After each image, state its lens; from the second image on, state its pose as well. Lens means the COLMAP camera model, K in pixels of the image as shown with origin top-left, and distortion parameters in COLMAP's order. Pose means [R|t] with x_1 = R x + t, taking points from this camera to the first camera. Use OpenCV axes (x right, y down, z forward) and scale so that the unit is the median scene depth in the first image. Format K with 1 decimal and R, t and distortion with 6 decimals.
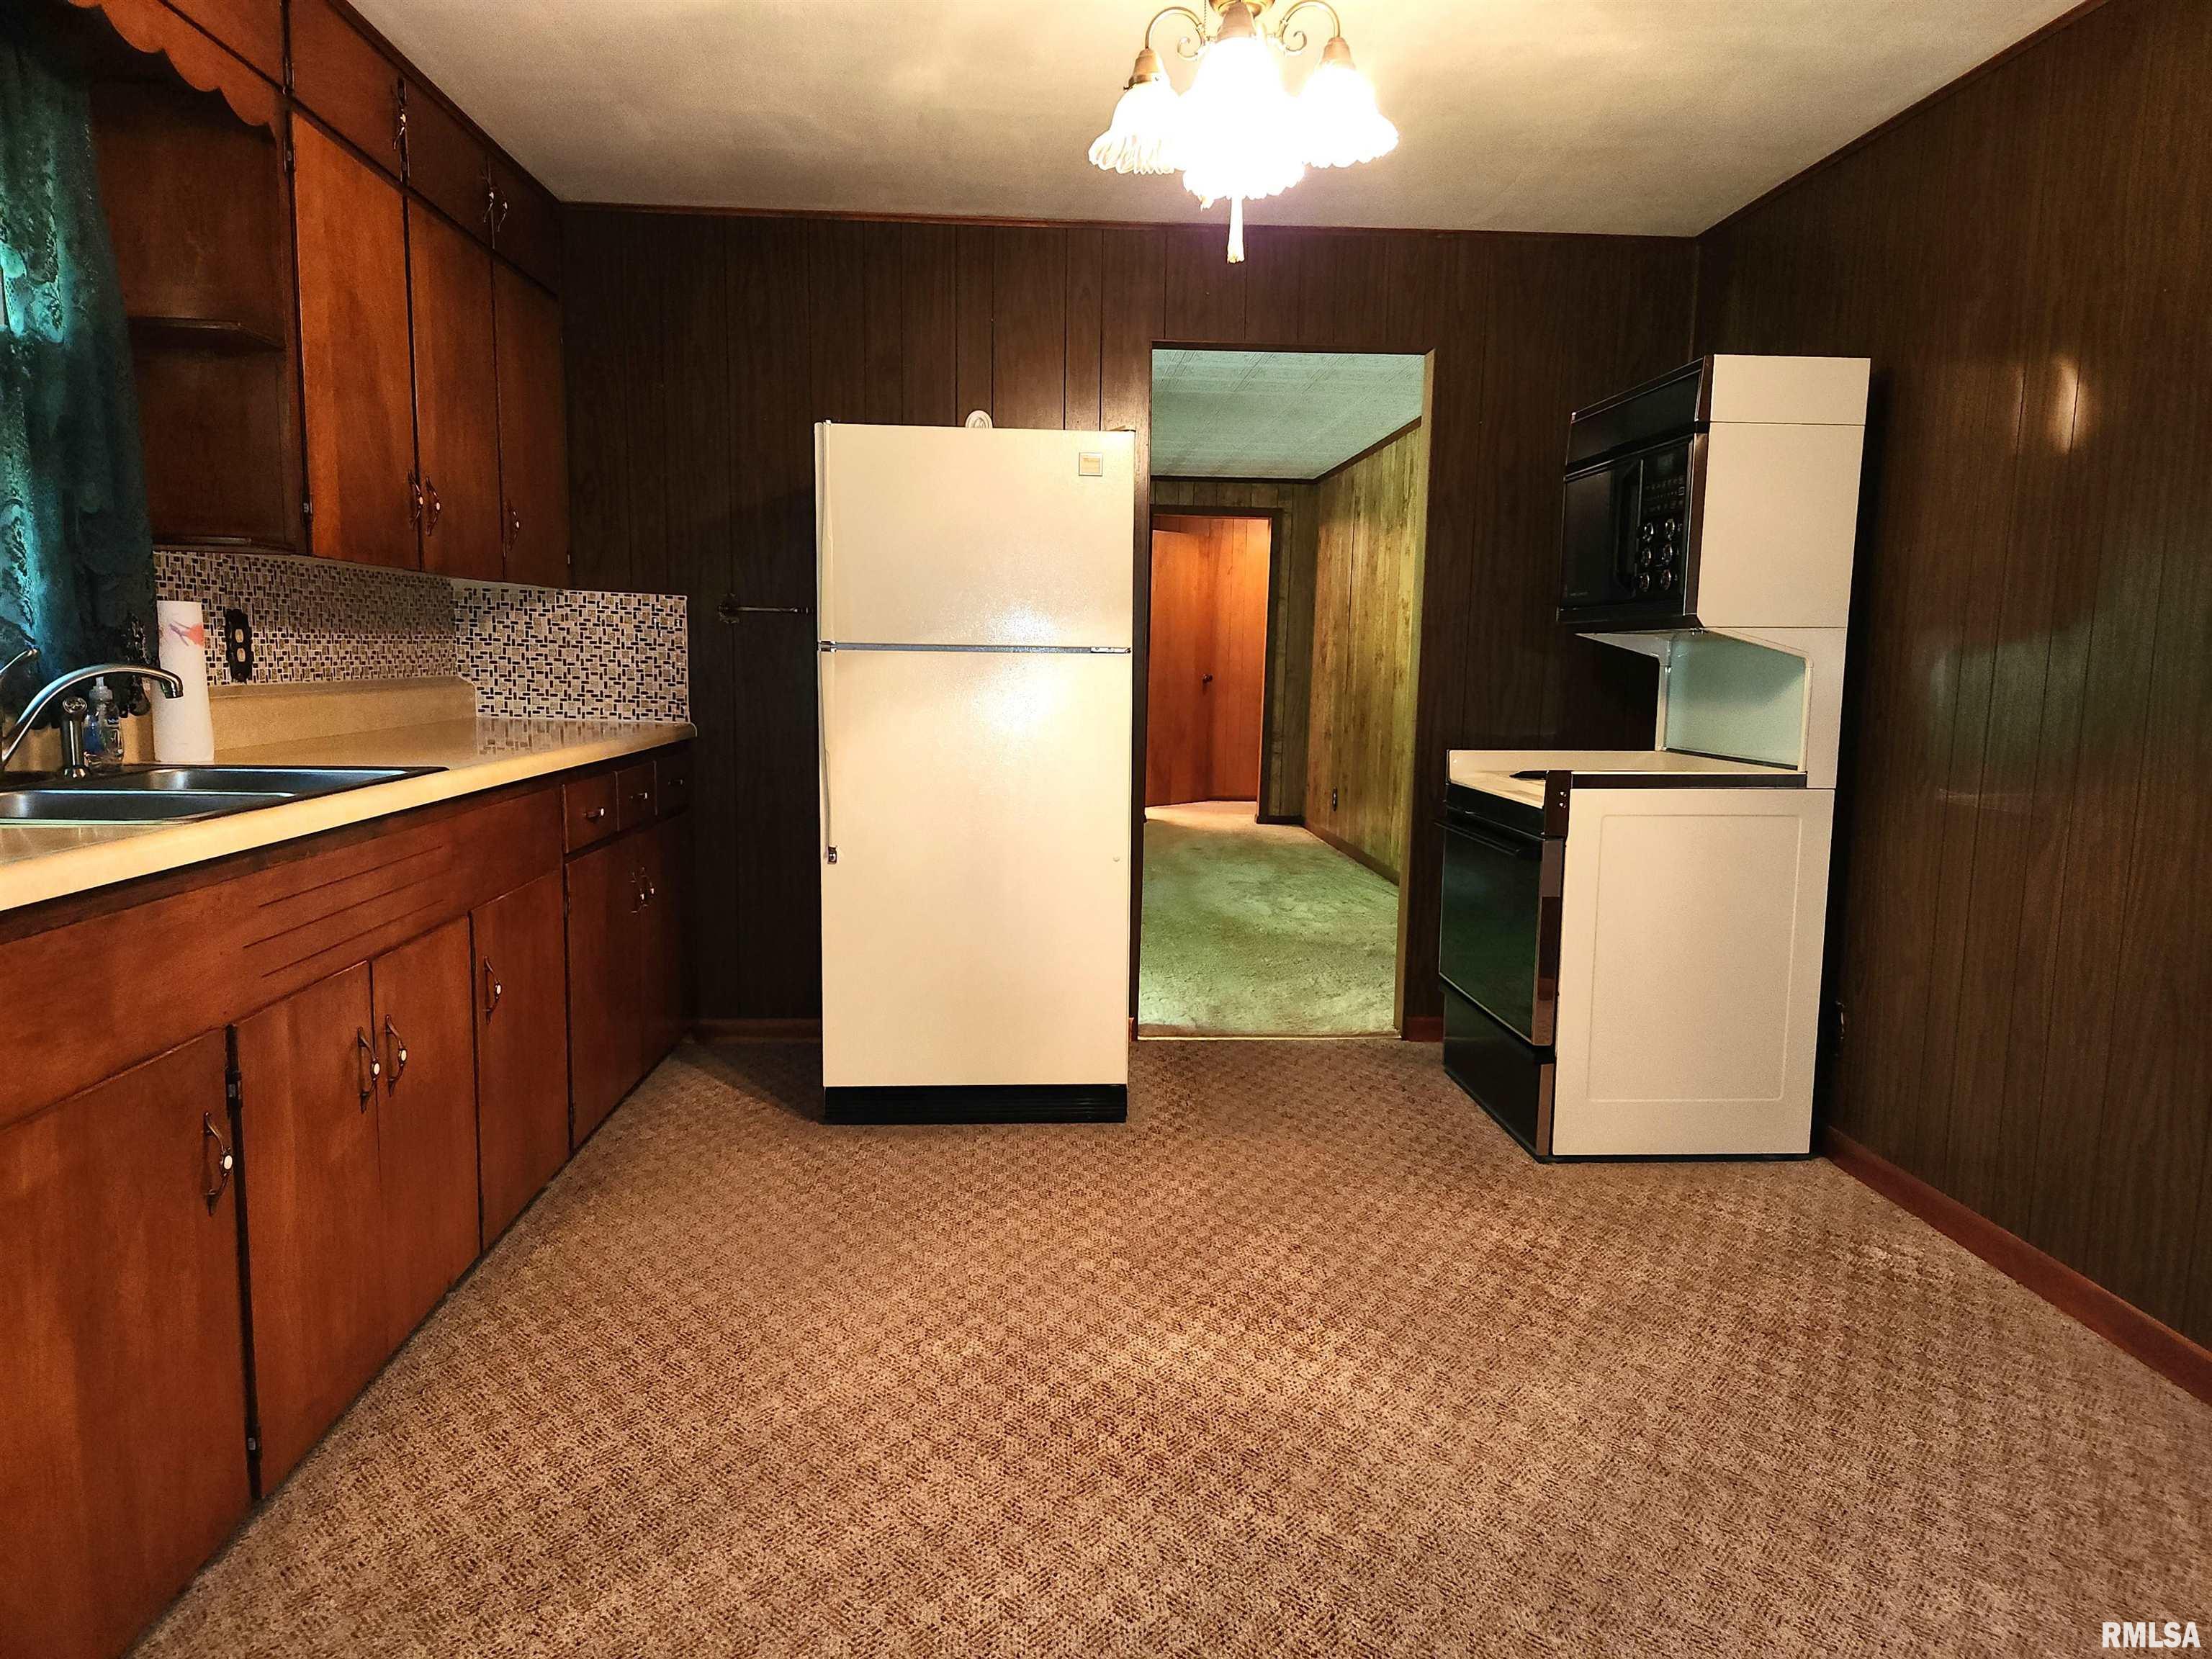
lens RADIAL K [[1503.0, 0, 1106.7], [0, 1503.0, 832.0], [0, 0, 1]] dist [0.077645, -0.051334]
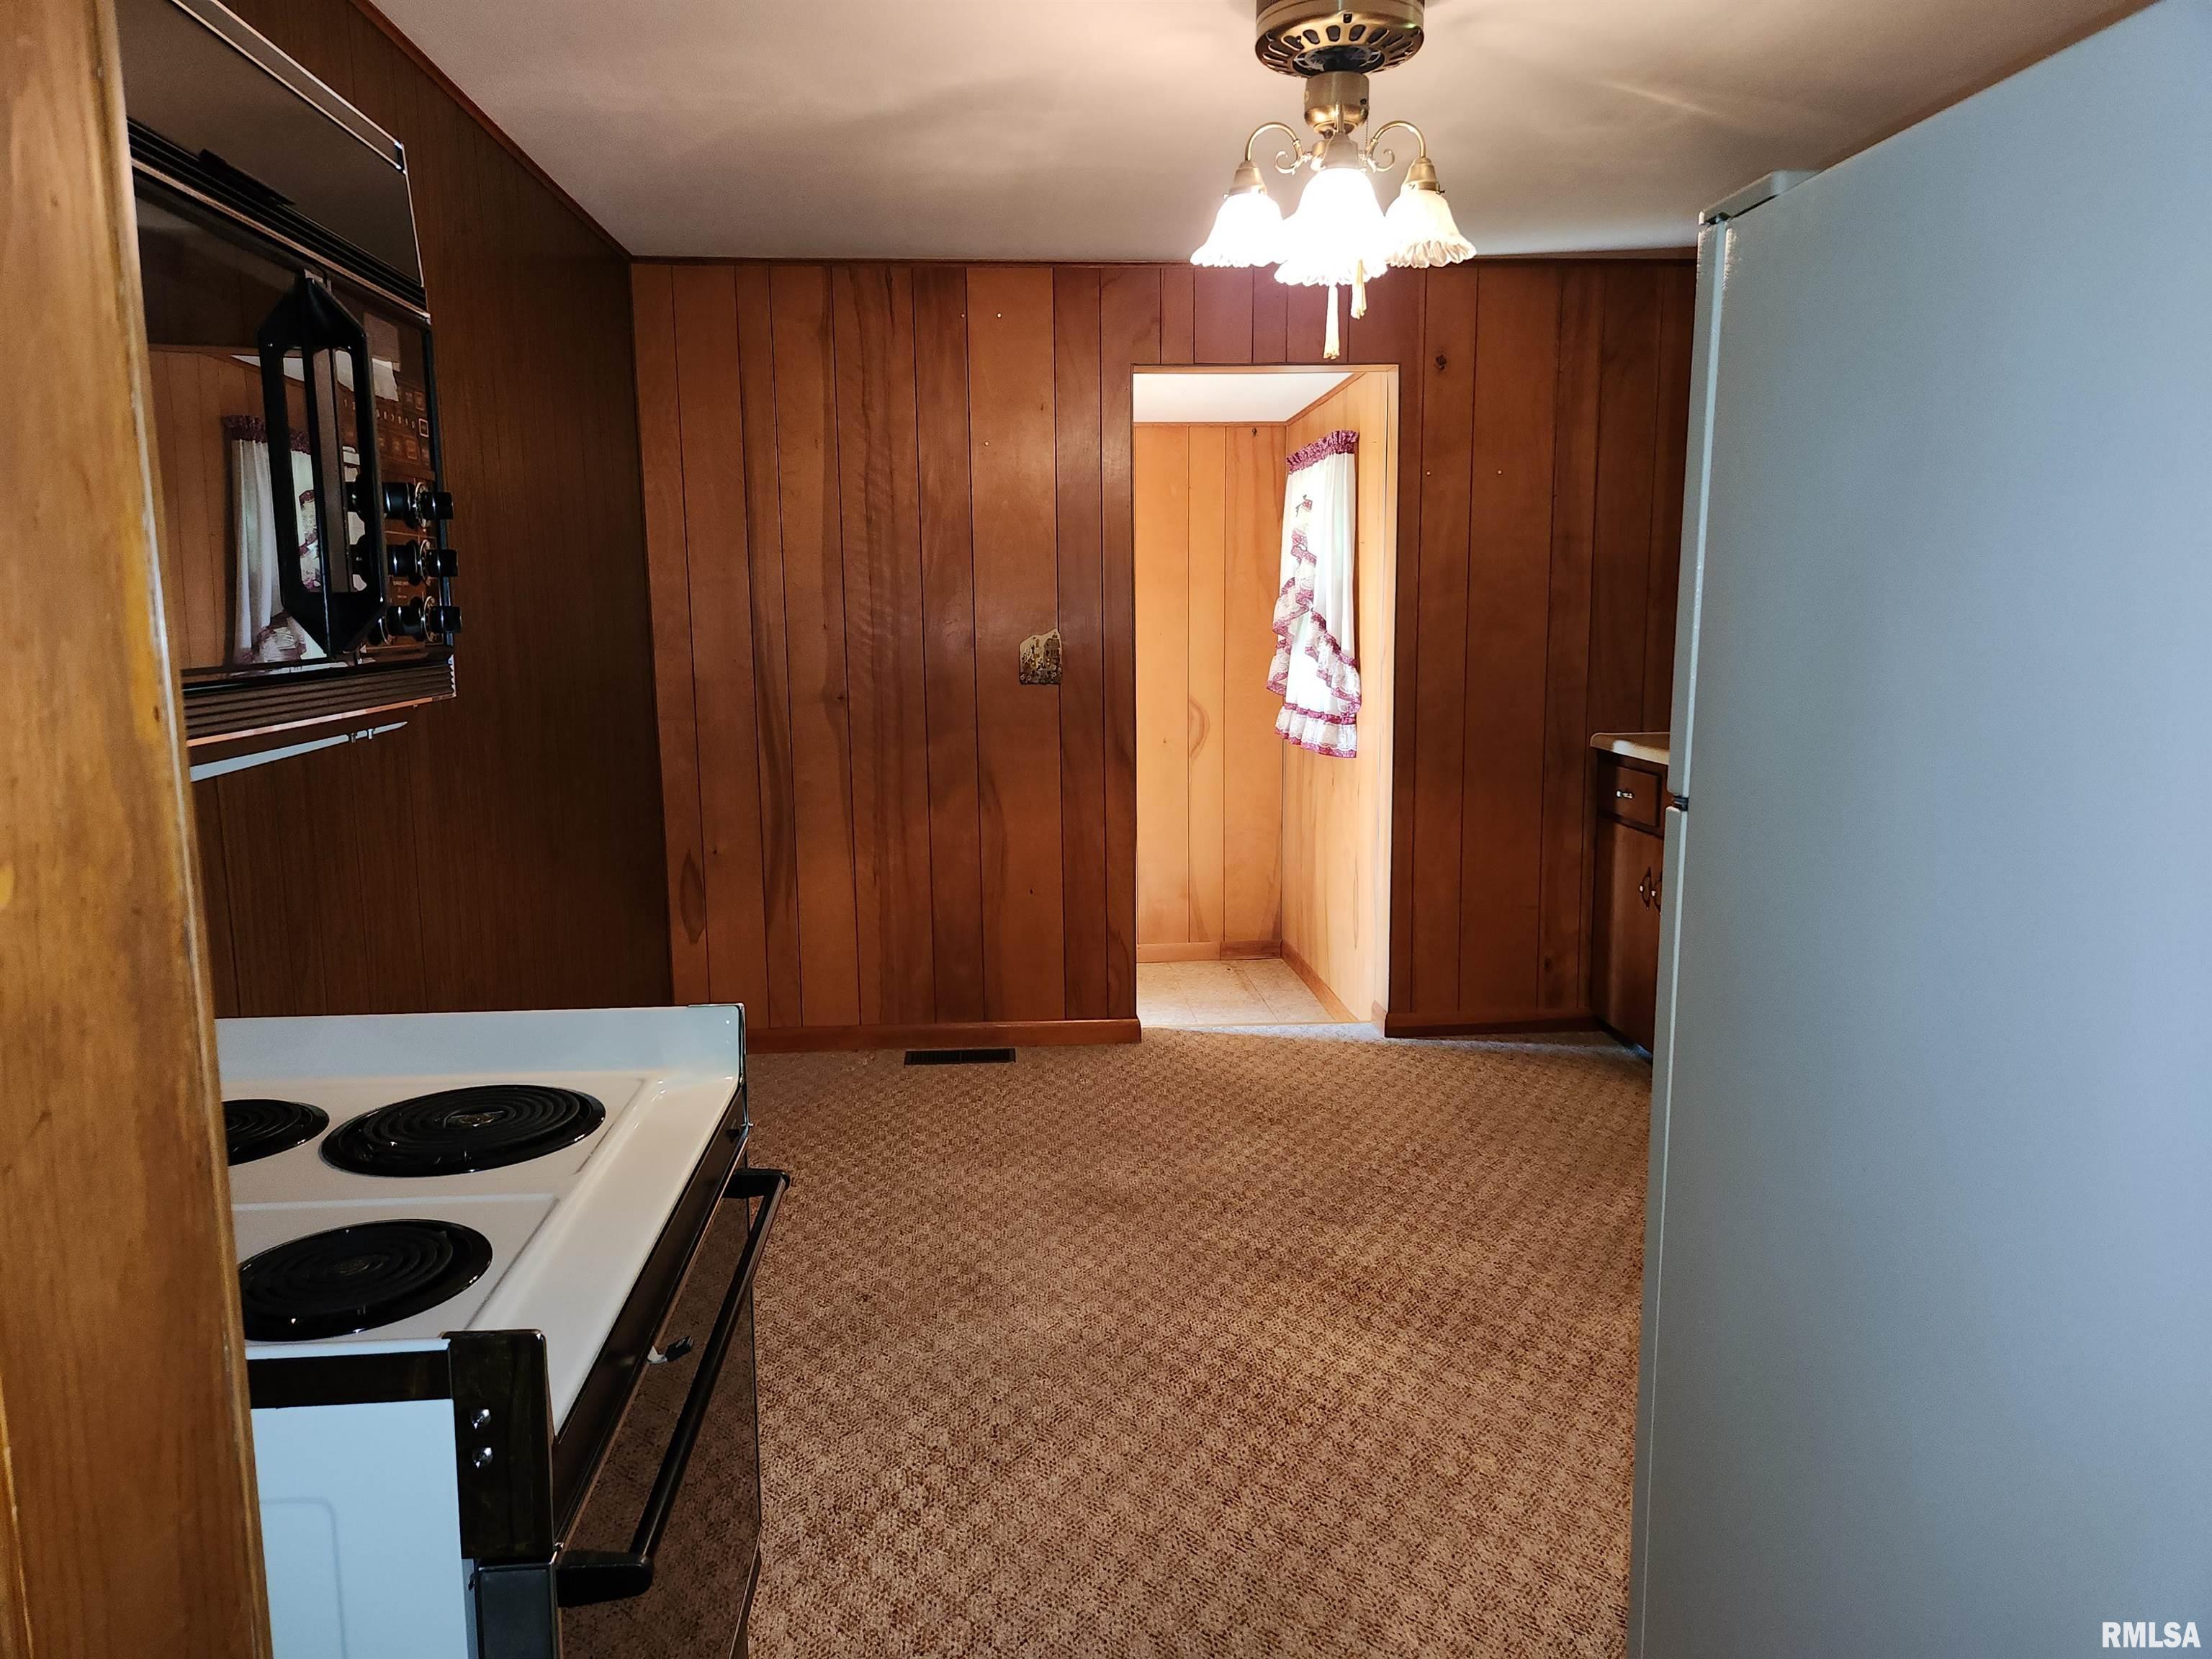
lens RADIAL K [[1503.0, 0, 1106.3], [0, 1503.0, 828.0], [0, 0, 1]] dist [0.077645, -0.051334]
pose [[-0.999861, -0.006014, -0.015556, 0.236493], [-0.009891, 0.964821, 0.262723, -0.301744], [0.013428, 0.262841, -0.964746, 1.939295]]
